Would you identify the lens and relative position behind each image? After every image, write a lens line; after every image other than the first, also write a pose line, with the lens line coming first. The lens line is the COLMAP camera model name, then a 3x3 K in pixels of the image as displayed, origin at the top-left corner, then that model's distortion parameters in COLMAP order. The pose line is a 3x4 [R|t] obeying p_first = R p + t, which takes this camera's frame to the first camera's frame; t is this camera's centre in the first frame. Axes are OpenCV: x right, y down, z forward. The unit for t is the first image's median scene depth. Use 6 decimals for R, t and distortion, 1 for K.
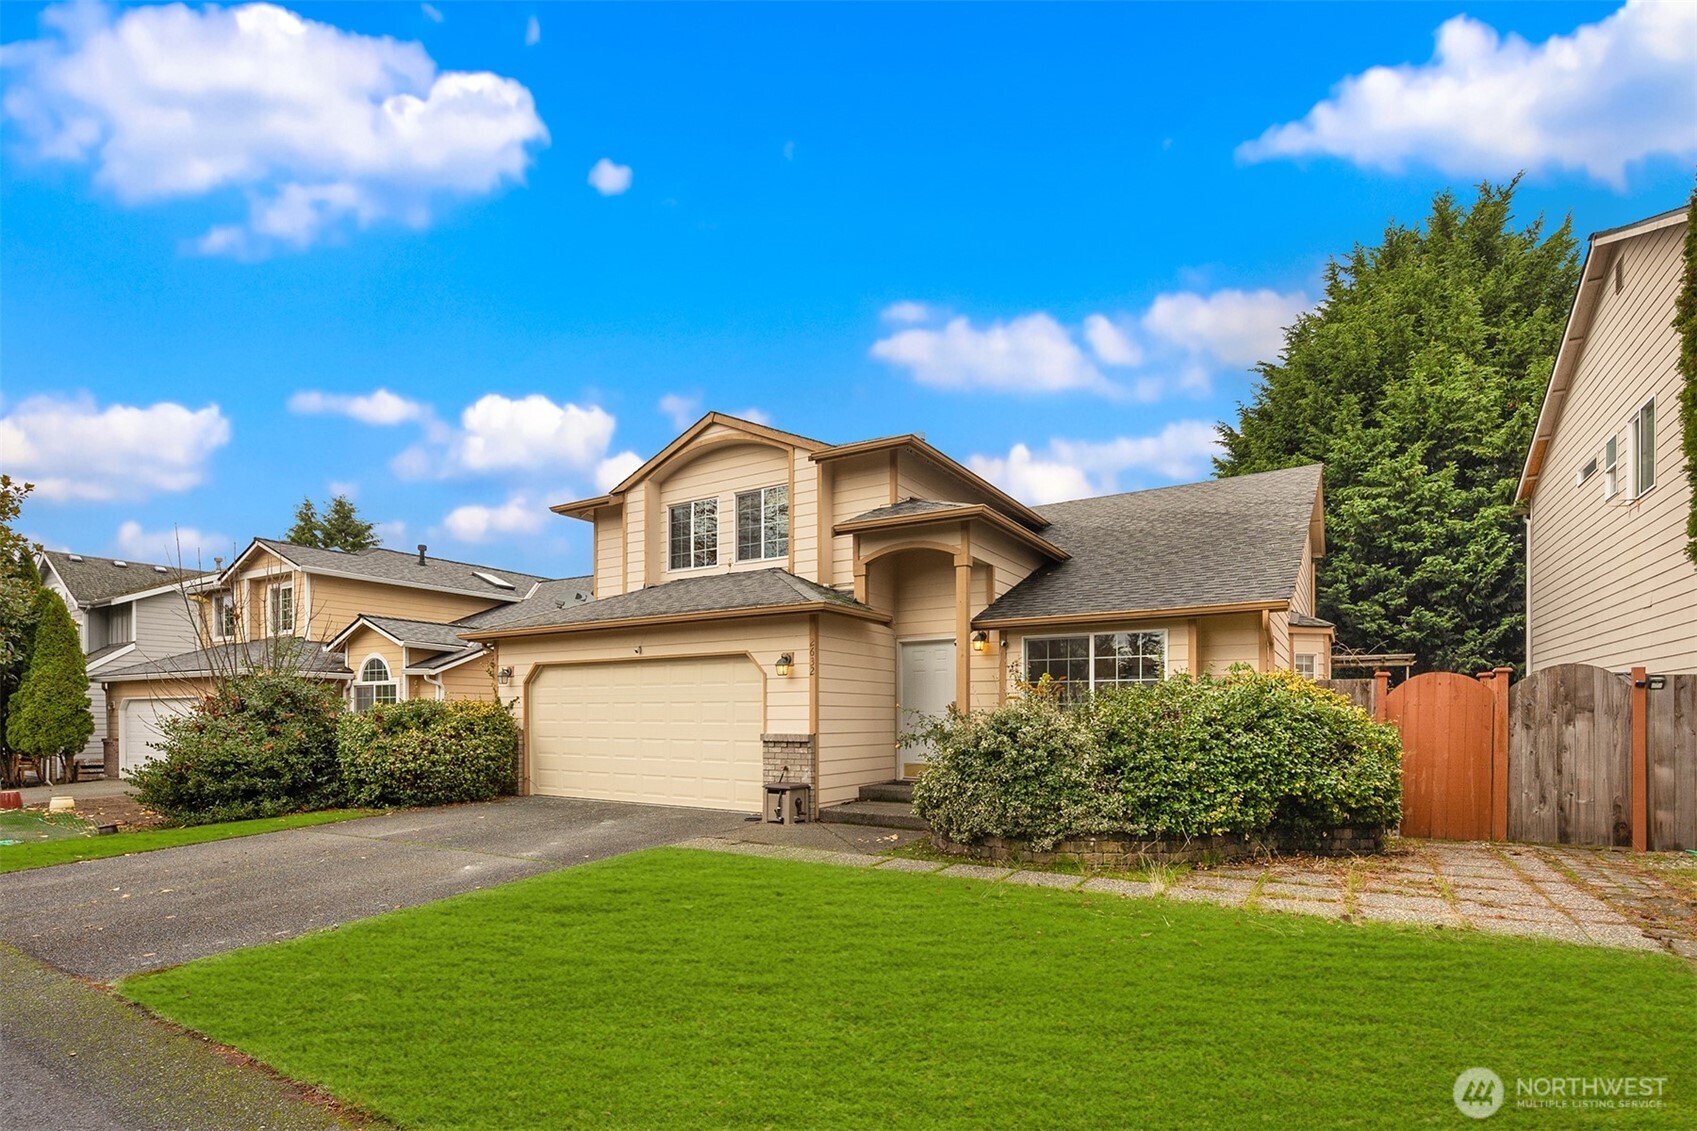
lens RADIAL K [[820.4, 0, 844.7], [0, 820.4, 560.5], [0, 0, 1]] dist [-0.001523, -0.000469]
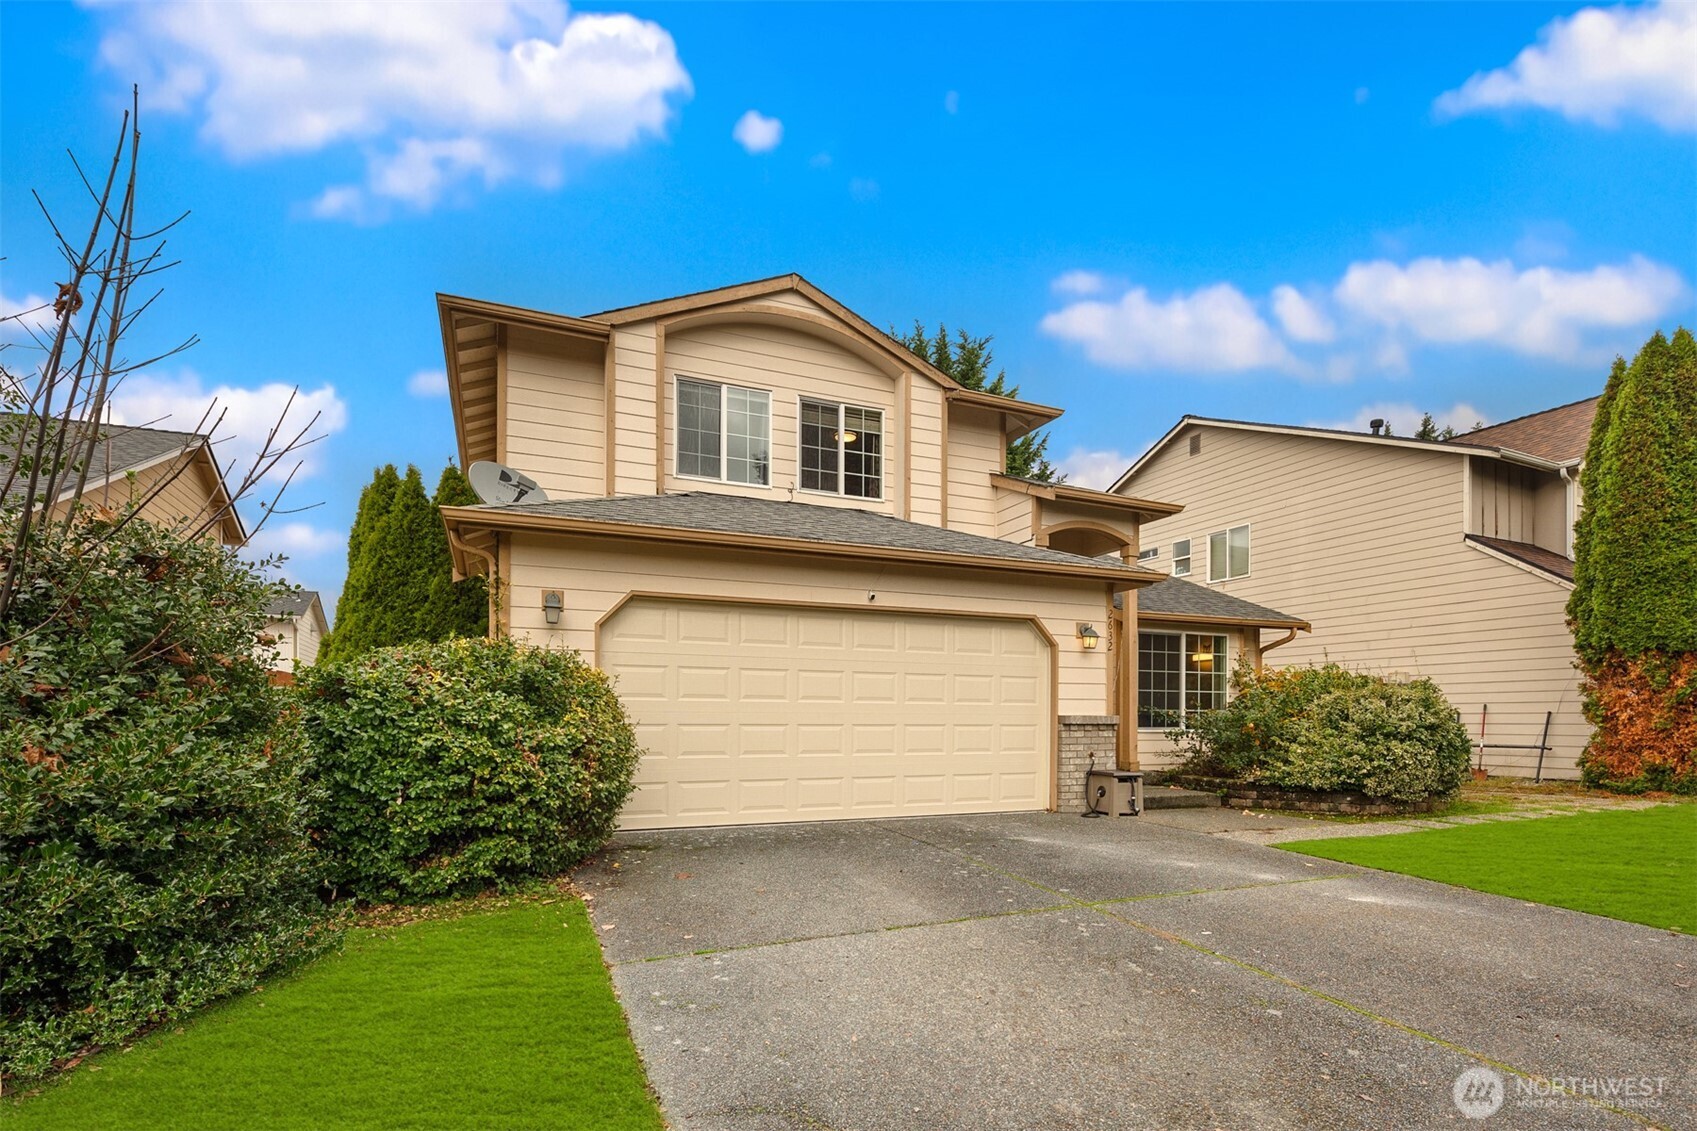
lens RADIAL K [[820.4, 0, 838.2], [0, 820.4, 592.2], [0, 0, 1]] dist [0.000527, -0.000669]
pose [[0.569655, 0.126844, 0.812036, -0.728799], [-0.157294, 0.986582, -0.043765, 0.125334], [-0.806692, -0.102797, 0.581963, 0.556986]]
